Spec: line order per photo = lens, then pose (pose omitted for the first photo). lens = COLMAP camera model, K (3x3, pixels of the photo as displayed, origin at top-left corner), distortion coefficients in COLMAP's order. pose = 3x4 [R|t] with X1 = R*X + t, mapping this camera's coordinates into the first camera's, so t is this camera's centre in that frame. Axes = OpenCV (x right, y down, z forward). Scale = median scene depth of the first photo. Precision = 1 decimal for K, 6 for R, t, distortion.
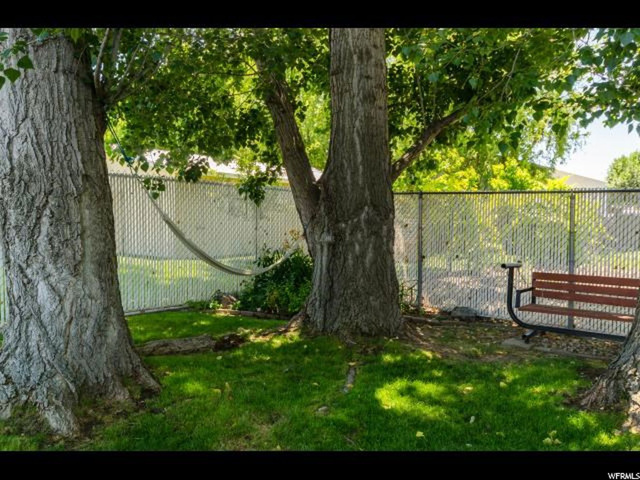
lens RADIAL K [[553.4, 0, 319.7], [0, 553.4, 240.1], [0, 0, 1]] dist [0.000248, -0.003843]
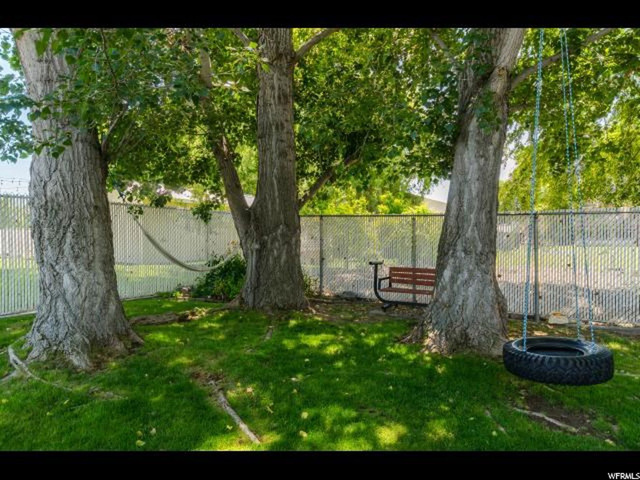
lens RADIAL K [[414.0, 0, 321.5], [0, 414.0, 238.1], [0, 0, 1]] dist [-0.001614, 0.002966]
pose [[0.987691, -0.005736, 0.156312, 0.015122], [0.010005, 0.999598, -0.026537, 0.006288], [-0.156097, 0.027774, 0.987351, -0.141067]]
